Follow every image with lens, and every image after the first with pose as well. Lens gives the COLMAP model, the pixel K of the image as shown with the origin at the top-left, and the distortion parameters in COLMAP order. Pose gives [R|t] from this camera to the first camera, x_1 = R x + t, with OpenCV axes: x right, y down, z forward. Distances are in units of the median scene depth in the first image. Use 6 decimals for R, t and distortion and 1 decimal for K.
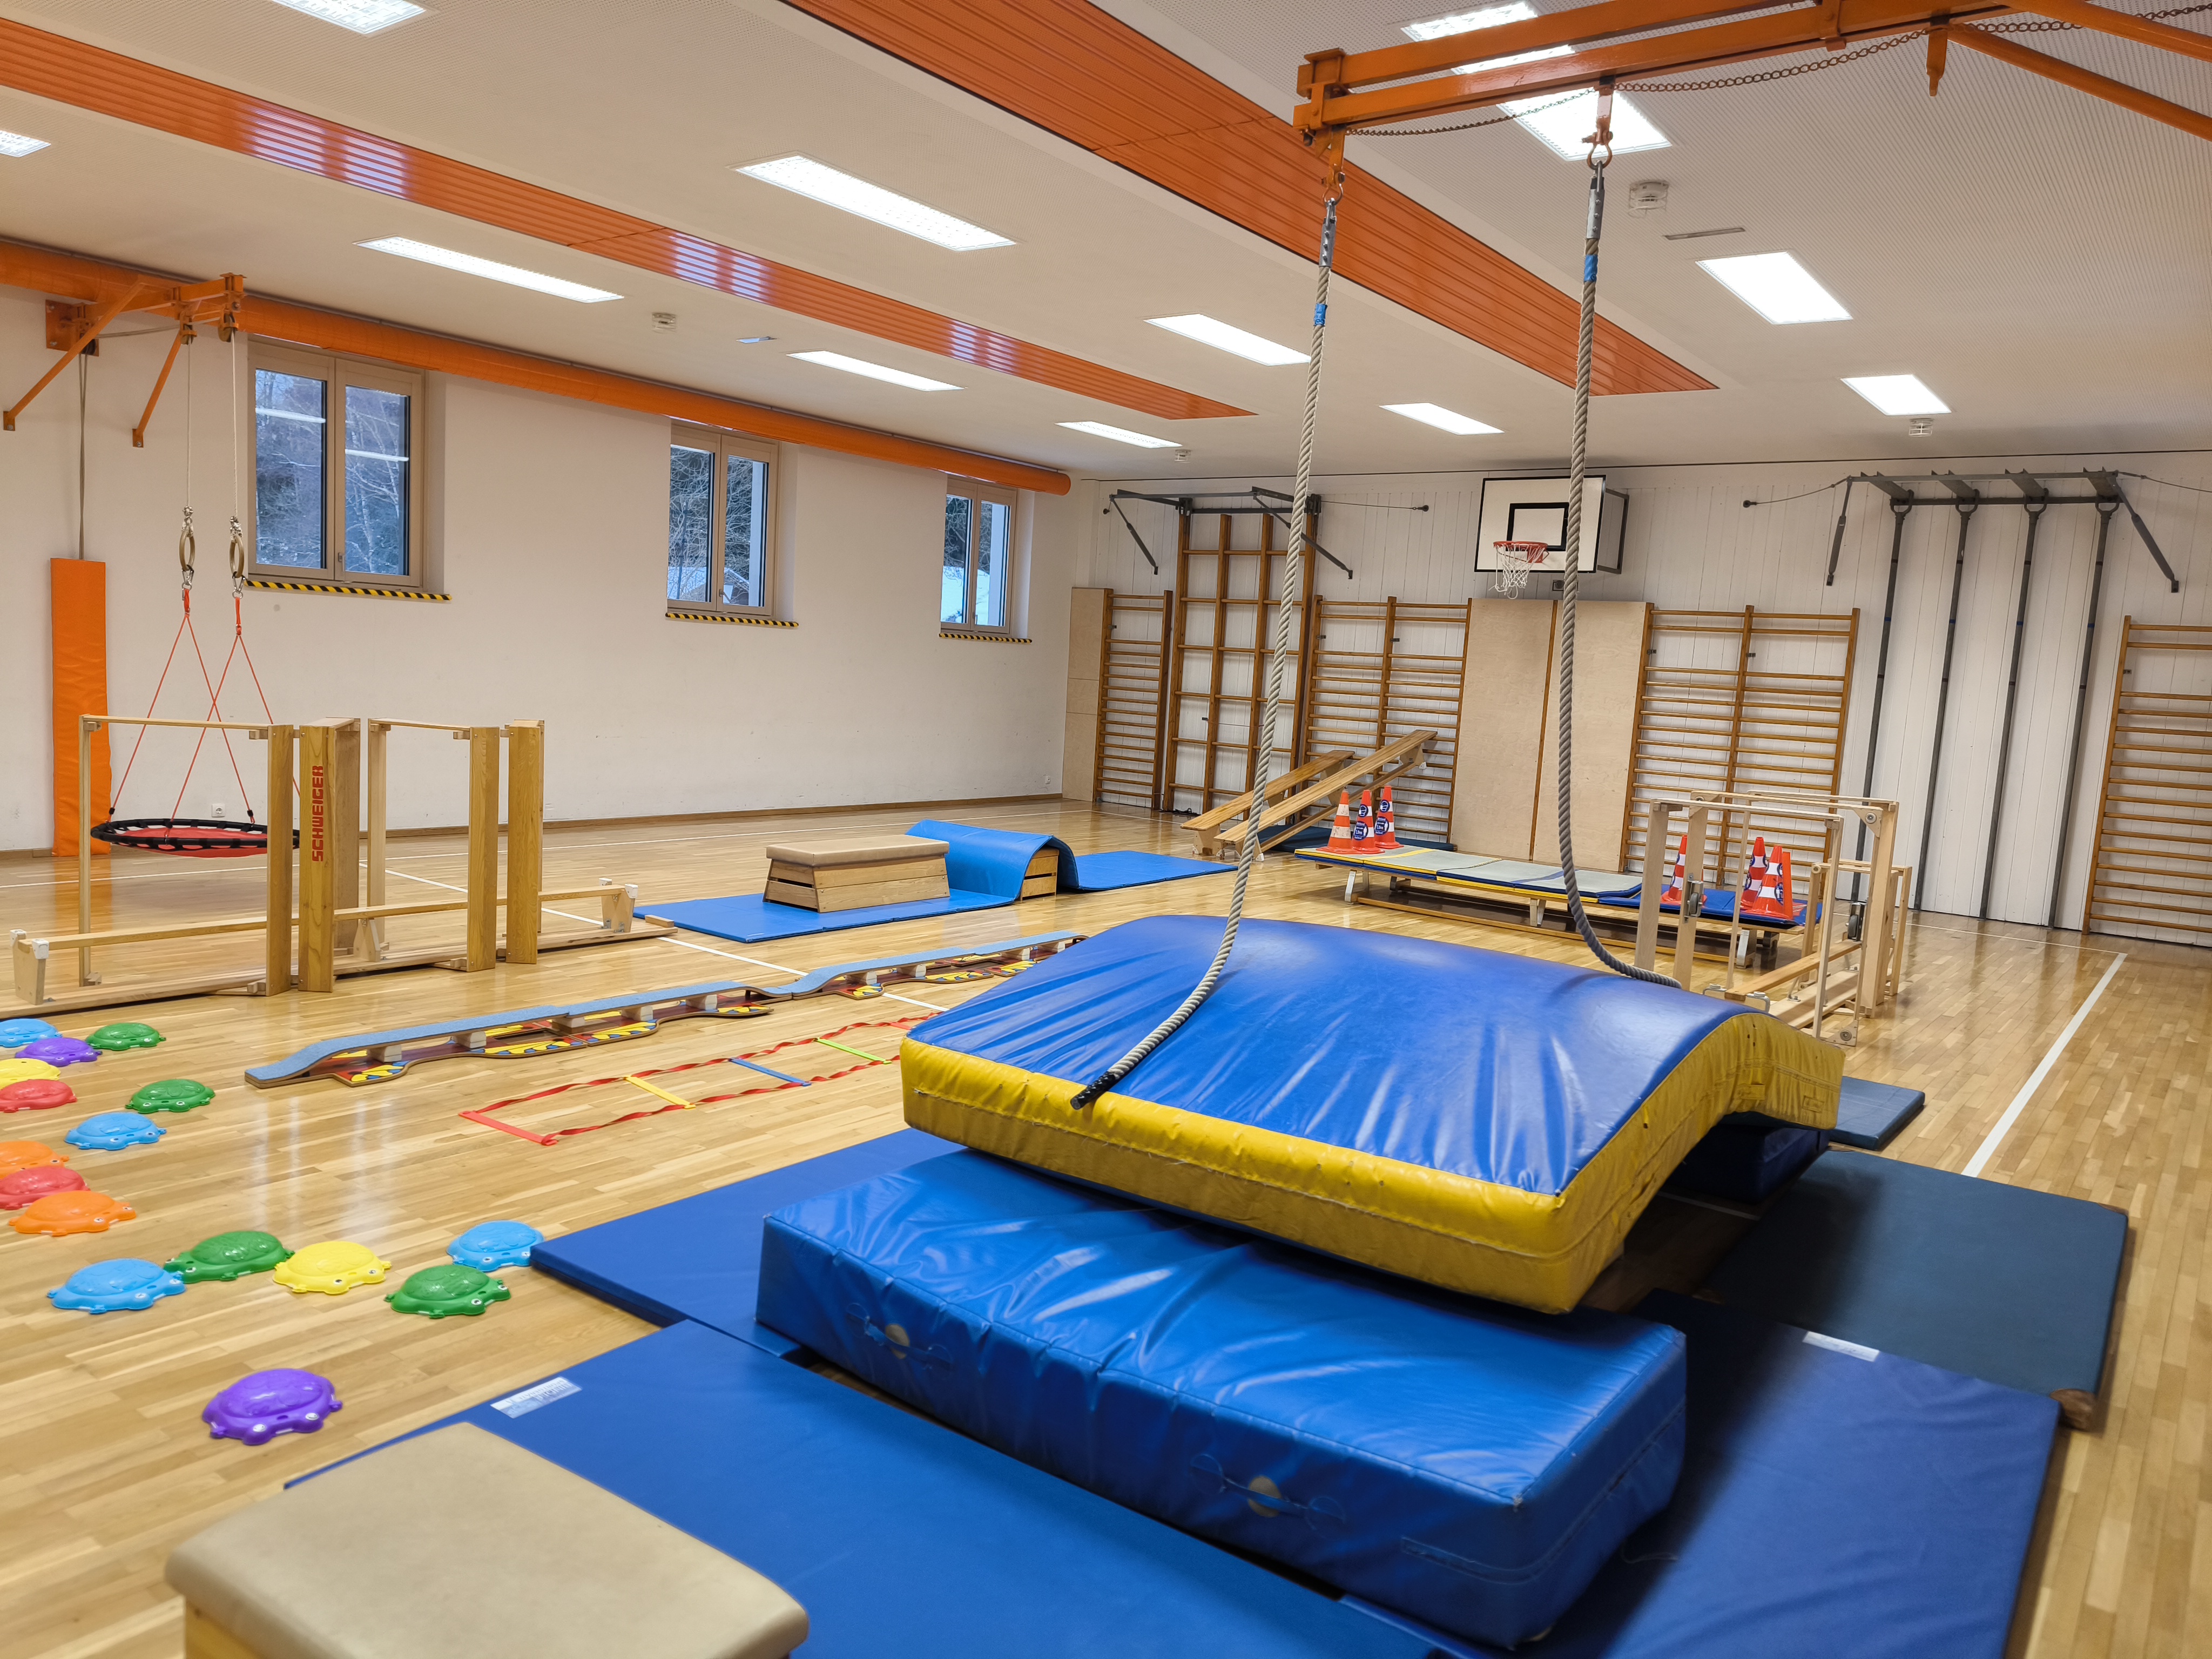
lens RADIAL K [[1546.7, 0, 1106.0], [0, 1546.7, 829.5], [0, 0, 1]] dist [0.060627, -0.055927]
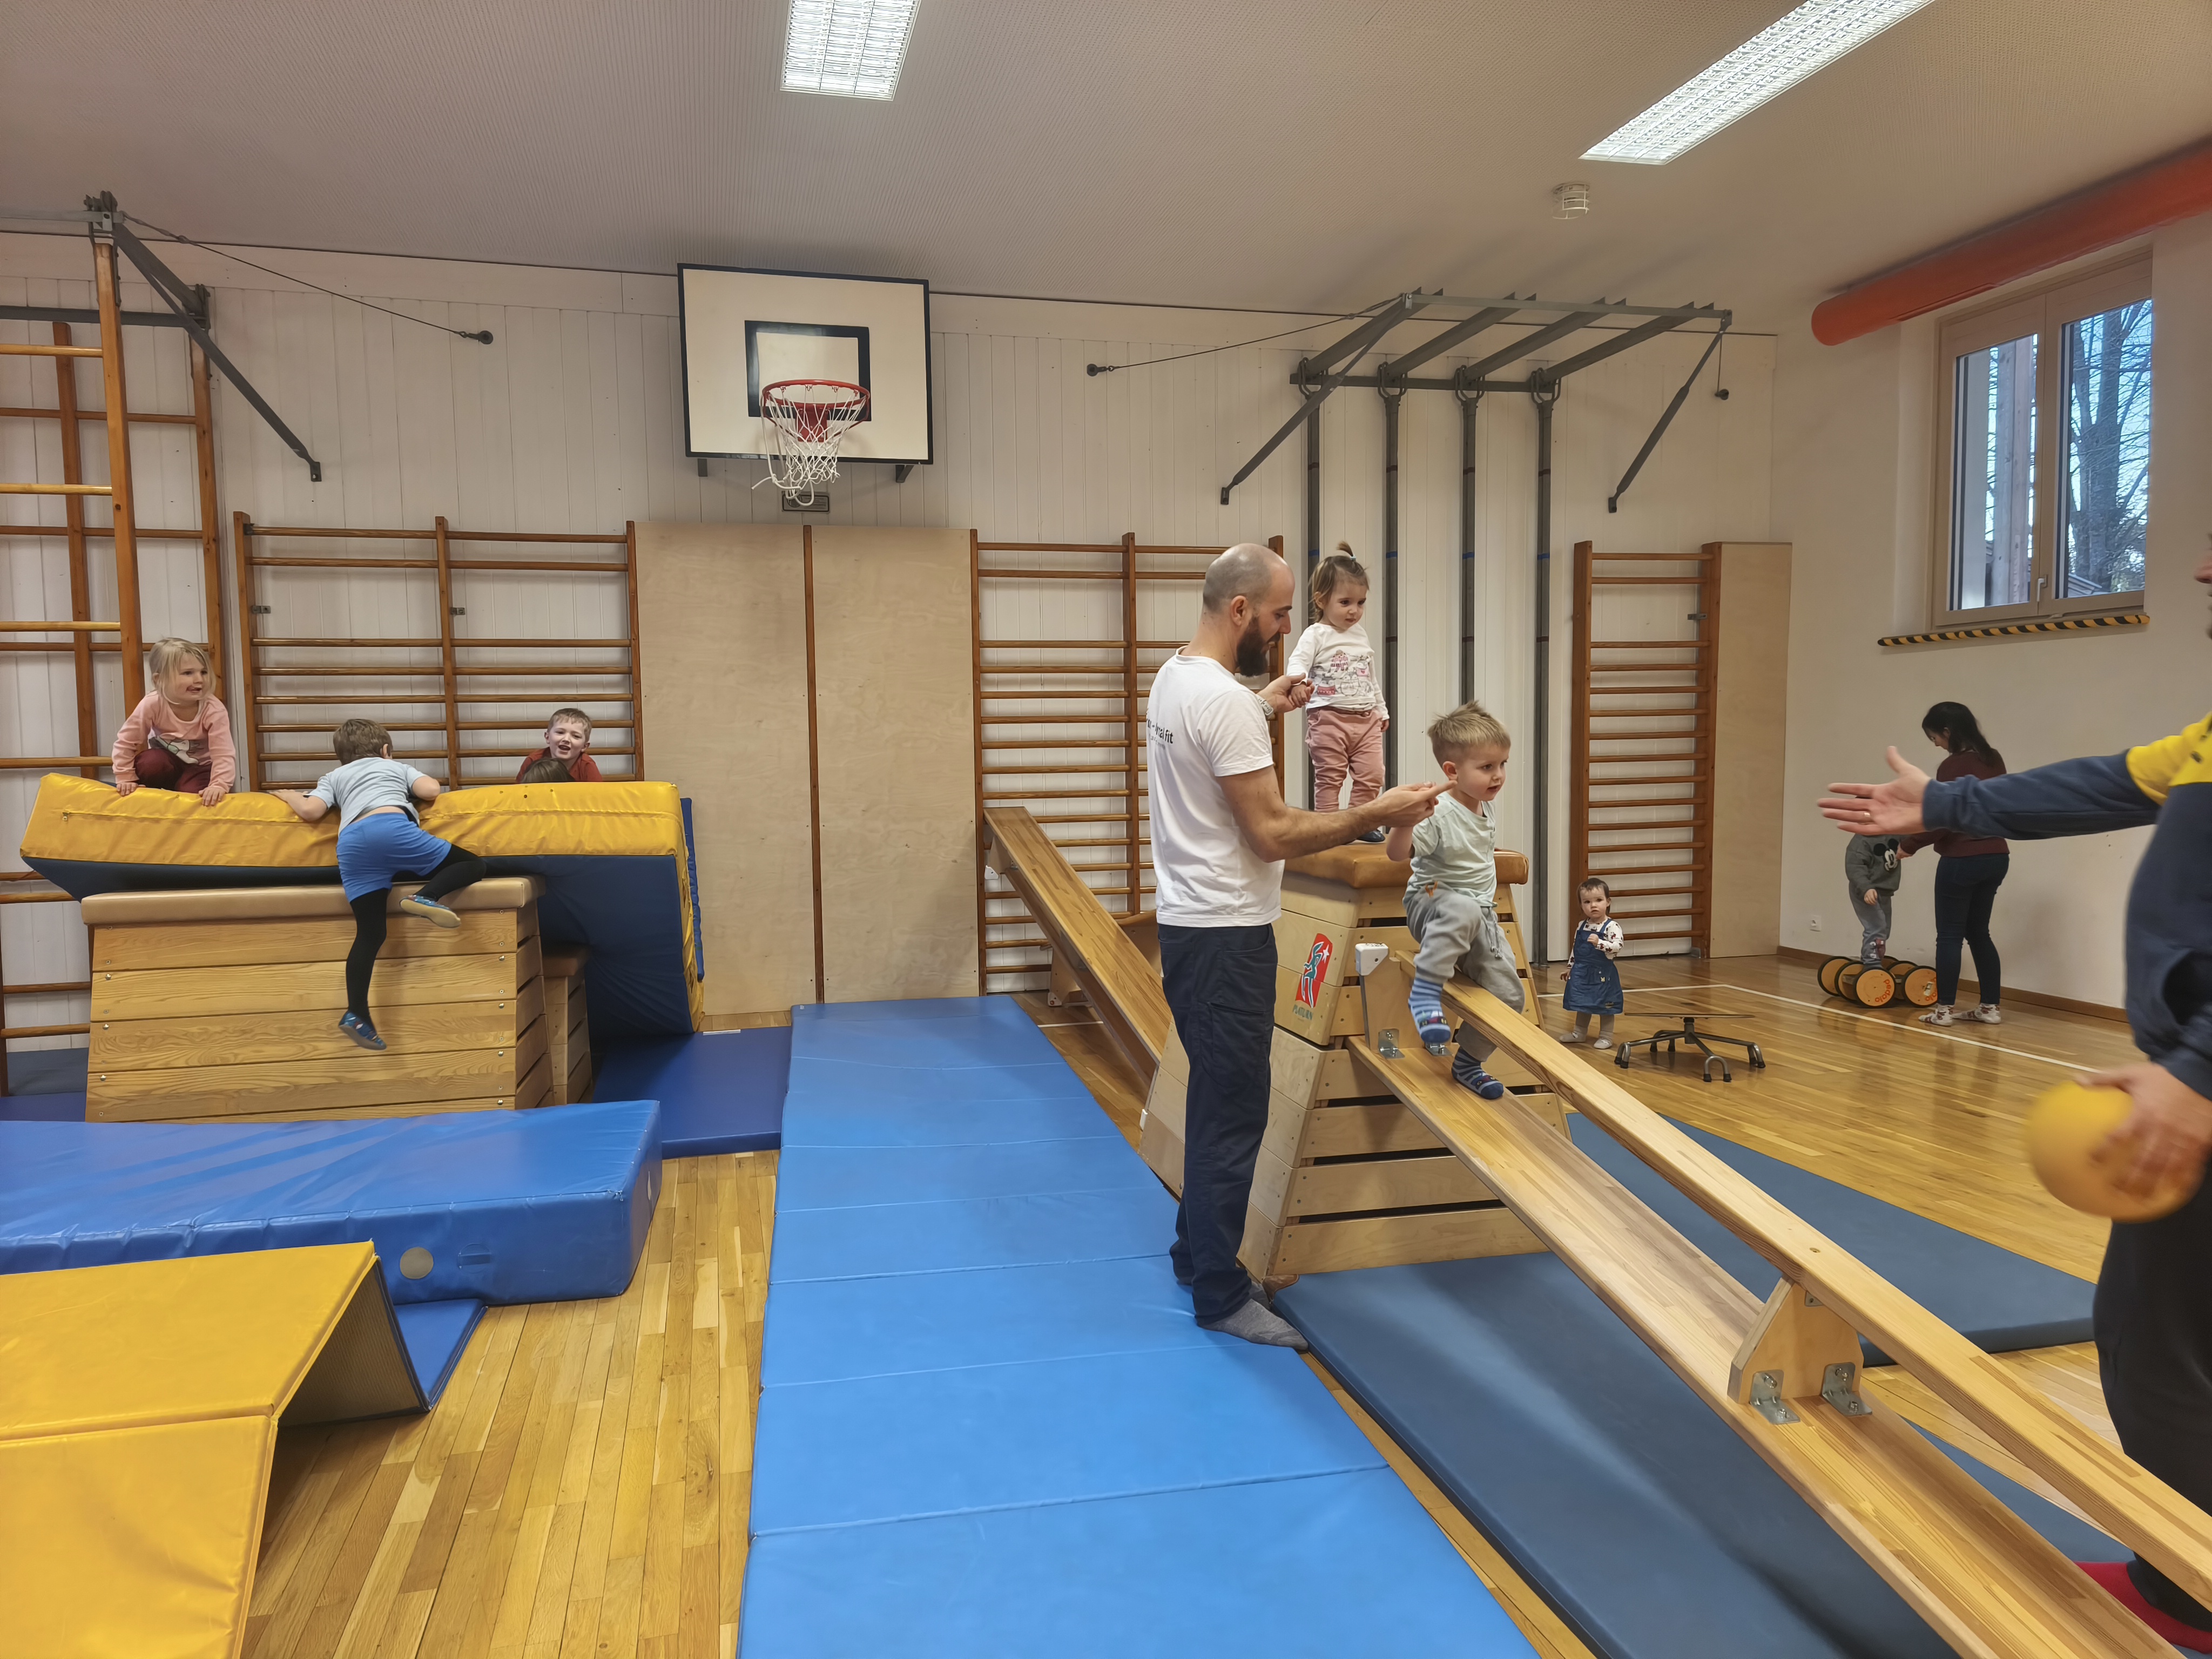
lens RADIAL K [[1464.0, 0, 1071.1], [0, 1464.0, 828.7], [0, 0, 1]] dist [0.093122, -0.079353]
pose [[0.632347, -0.118567, 0.765558, -0.058271], [0.140980, 0.989329, 0.036774, -0.050608], [-0.761749, 0.084674, 0.642315, 0.626056]]
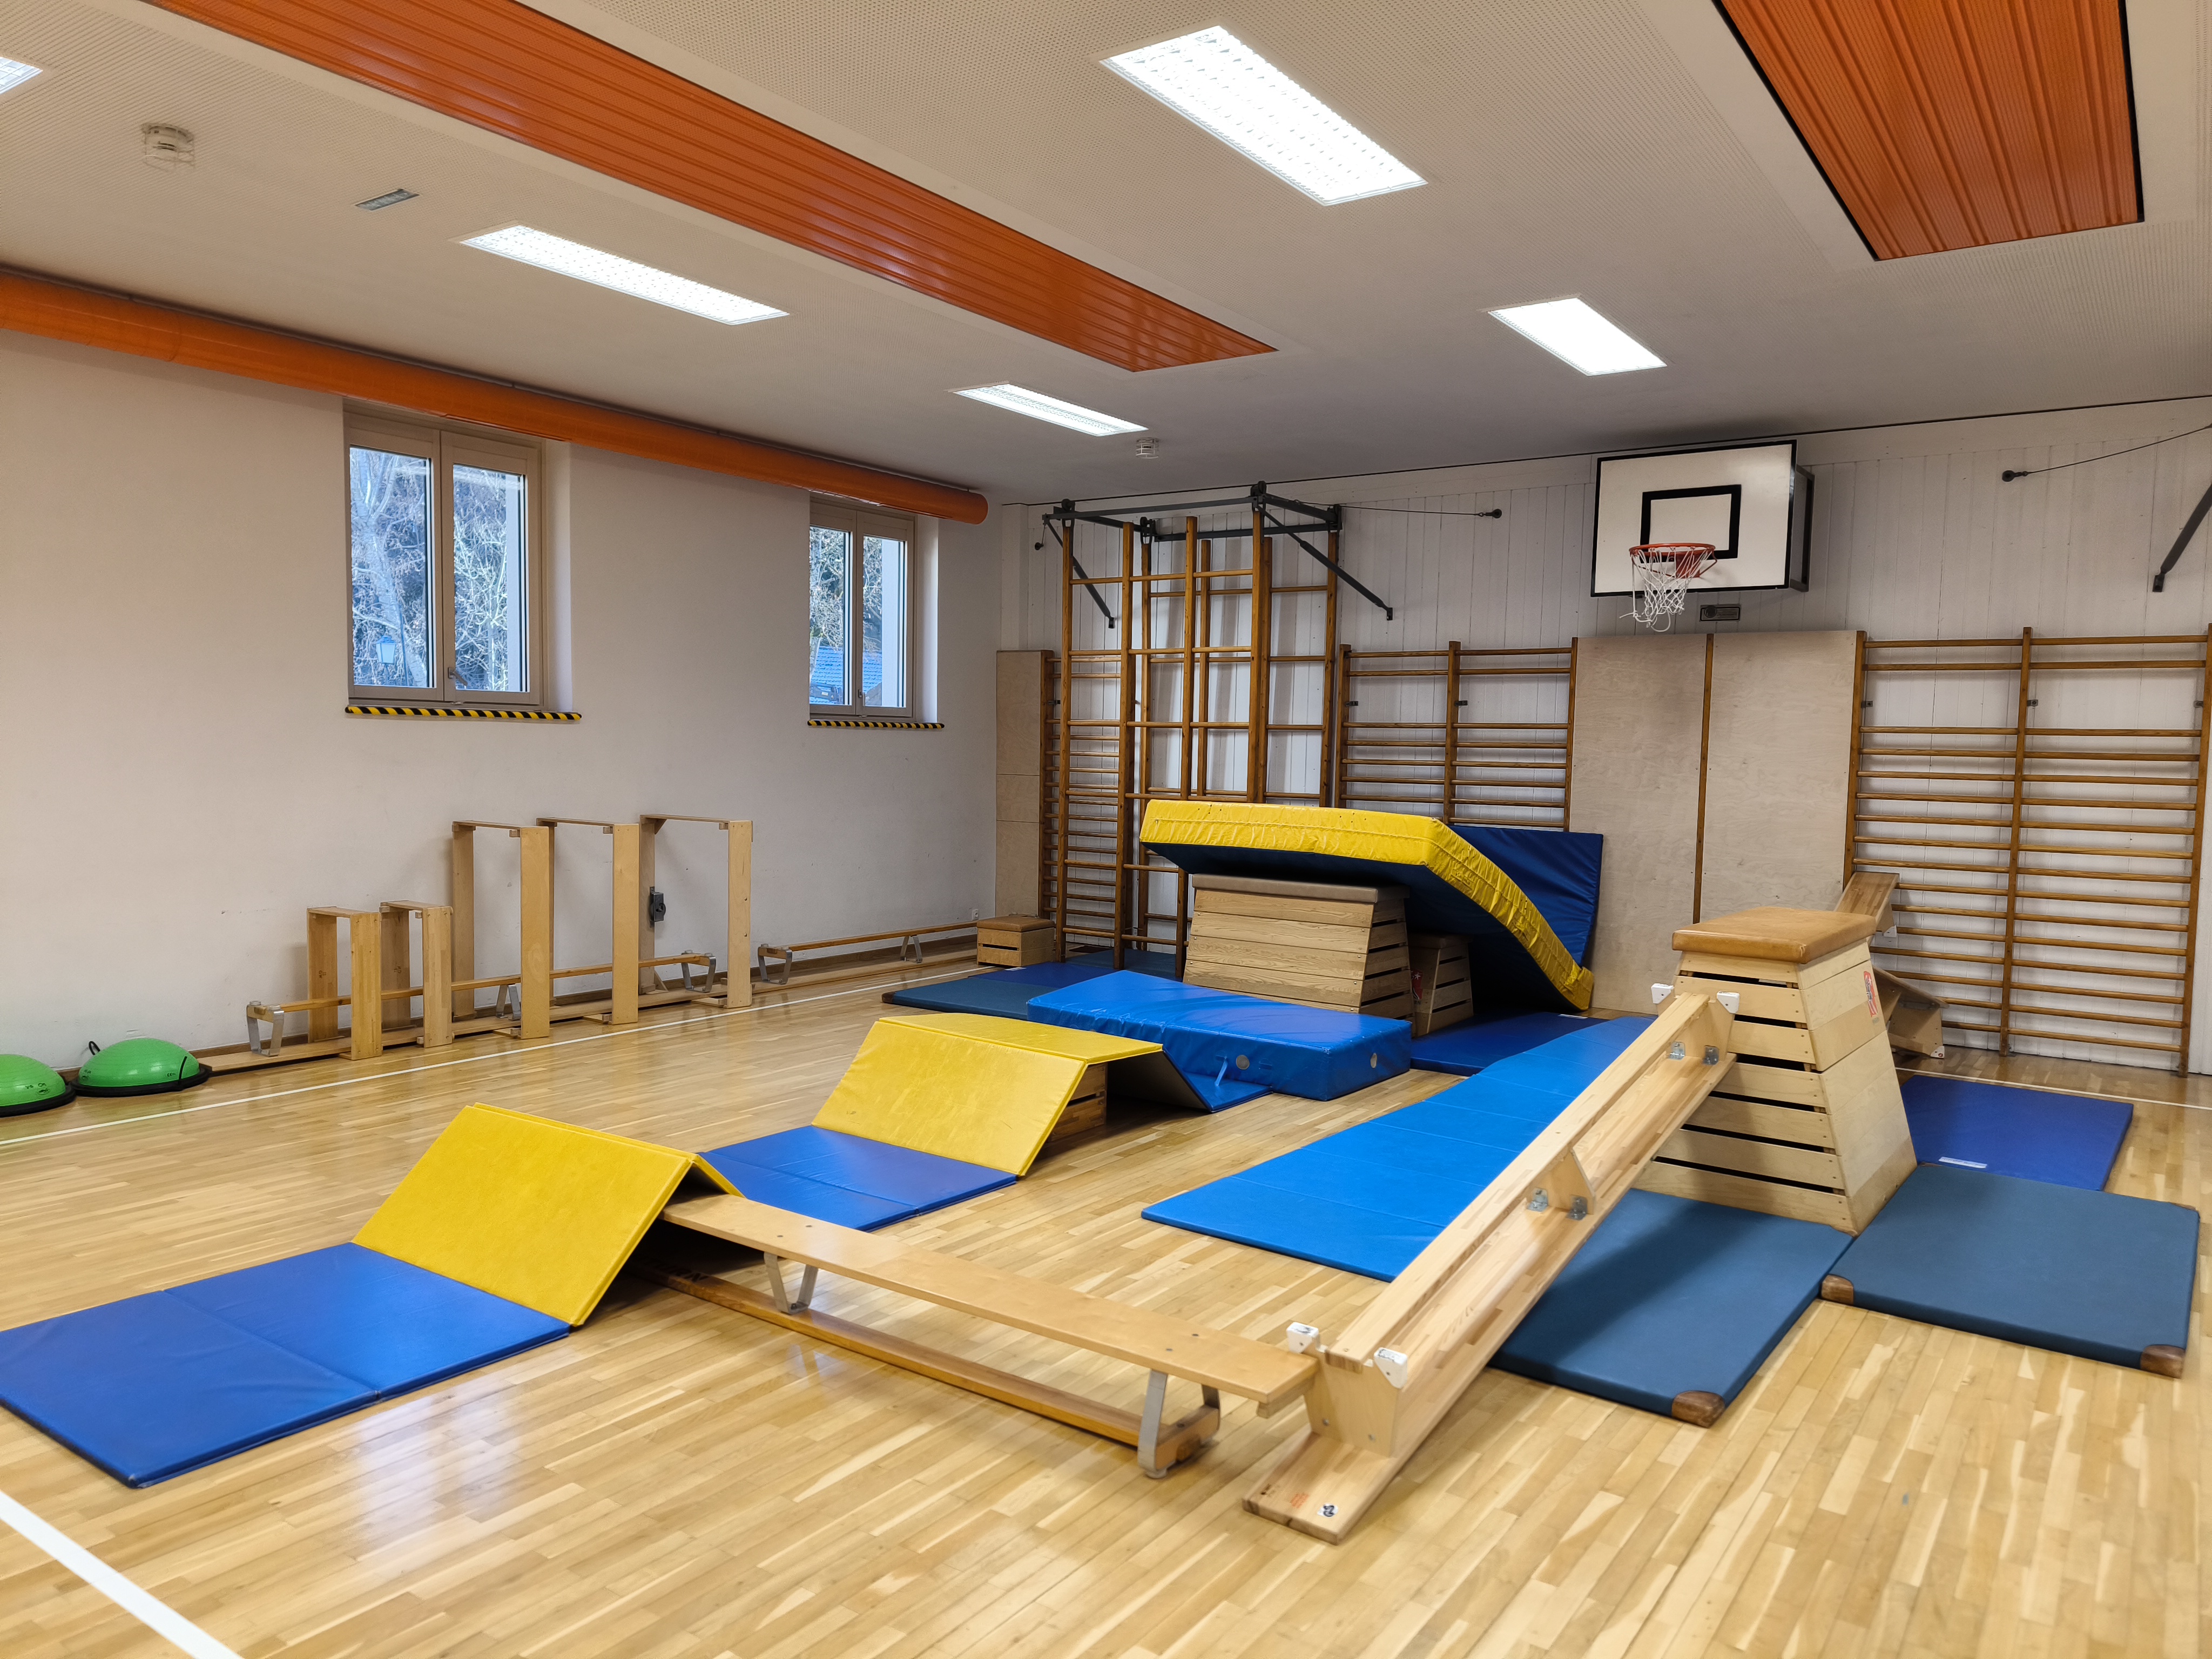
lens RADIAL K [[1546.7, 0, 1106.0], [0, 1546.7, 829.5], [0, 0, 1]] dist [0.060627, -0.055927]
pose [[0.998287, -0.044512, 0.037970, -0.002389], [0.046408, 0.997640, -0.050603, -0.041798], [-0.035628, 0.052278, 0.997997, 0.345616]]
